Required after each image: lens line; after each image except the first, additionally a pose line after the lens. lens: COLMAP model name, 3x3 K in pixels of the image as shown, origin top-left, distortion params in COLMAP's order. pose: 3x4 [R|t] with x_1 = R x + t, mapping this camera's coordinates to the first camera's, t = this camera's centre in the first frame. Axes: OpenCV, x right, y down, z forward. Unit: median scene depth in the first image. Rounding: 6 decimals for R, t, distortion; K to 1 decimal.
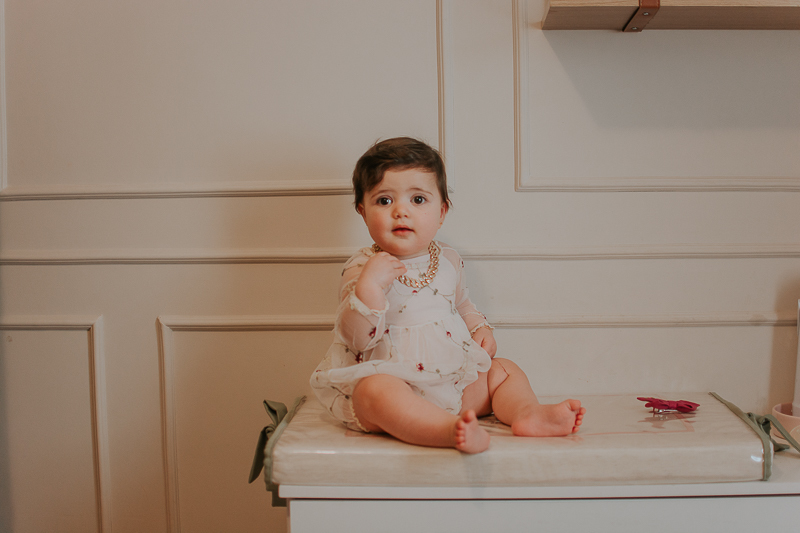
lens RADIAL K [[1177.7, 0, 400.0], [0, 1177.7, 266.5], [0, 0, 1]] dist [-0.272862, 0.578615]
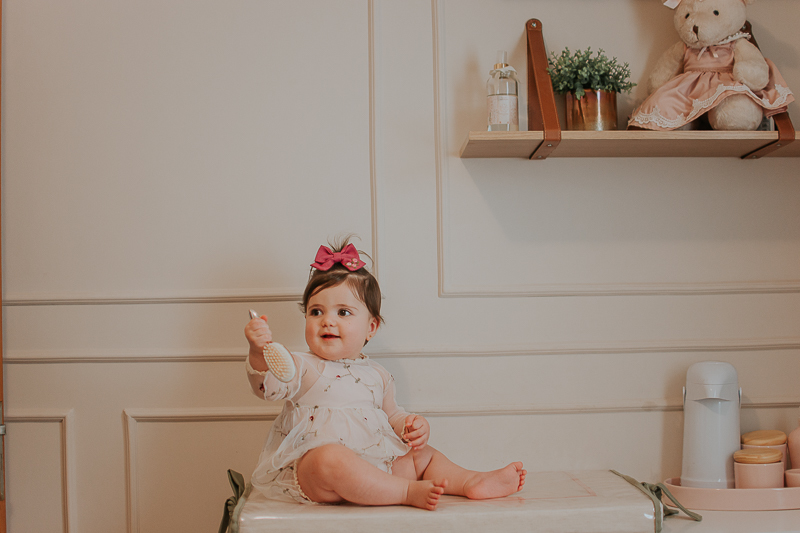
lens RADIAL K [[1177.7, 0, 400.0], [0, 1177.7, 266.5], [0, 0, 1]] dist [-0.272862, 0.578615]
pose [[0.996556, -0.002061, 0.082899, -0.036731], [0.010302, 0.995023, -0.099114, 0.020773], [-0.082283, 0.099627, 0.991617, -0.153830]]
